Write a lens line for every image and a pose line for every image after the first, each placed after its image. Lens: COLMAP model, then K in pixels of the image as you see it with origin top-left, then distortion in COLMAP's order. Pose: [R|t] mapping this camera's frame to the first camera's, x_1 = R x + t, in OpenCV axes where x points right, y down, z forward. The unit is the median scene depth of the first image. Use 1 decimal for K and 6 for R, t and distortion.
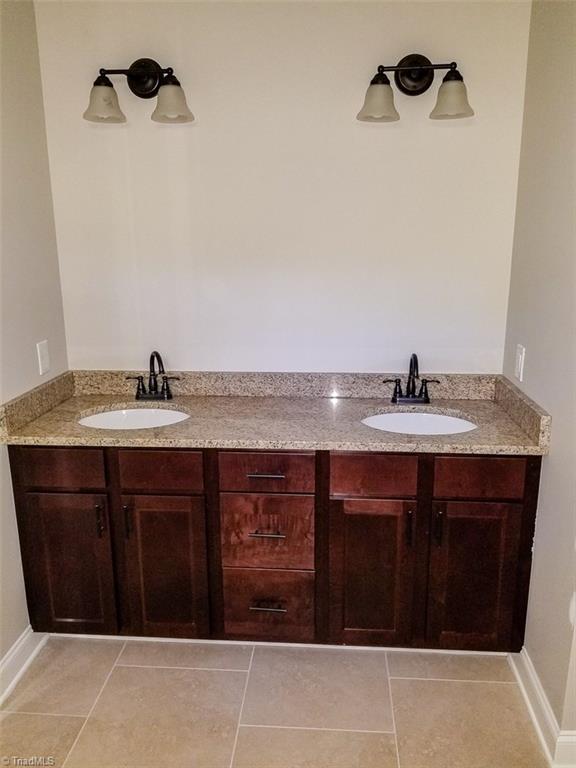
lens RADIAL K [[607.5, 0, 288.0], [0, 607.5, 384.0], [0, 0, 1]] dist [0.095452, -0.175172]
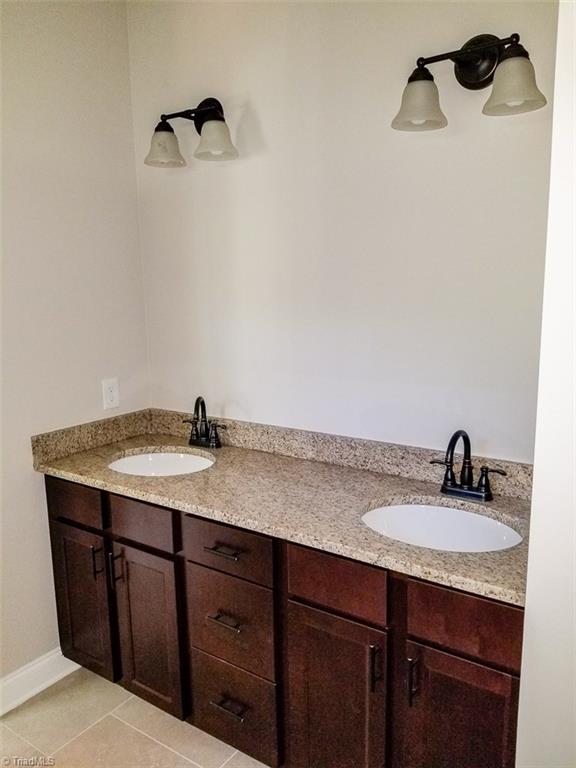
lens RADIAL K [[612.4, 0, 287.5], [0, 612.4, 387.3], [0, 0, 1]] dist [0.062604, -0.114207]
pose [[0.854825, 0.077773, -0.513056, 0.395949], [-0.108927, 0.993570, -0.030876, -0.053908], [0.507355, 0.082279, 0.857800, 0.249441]]
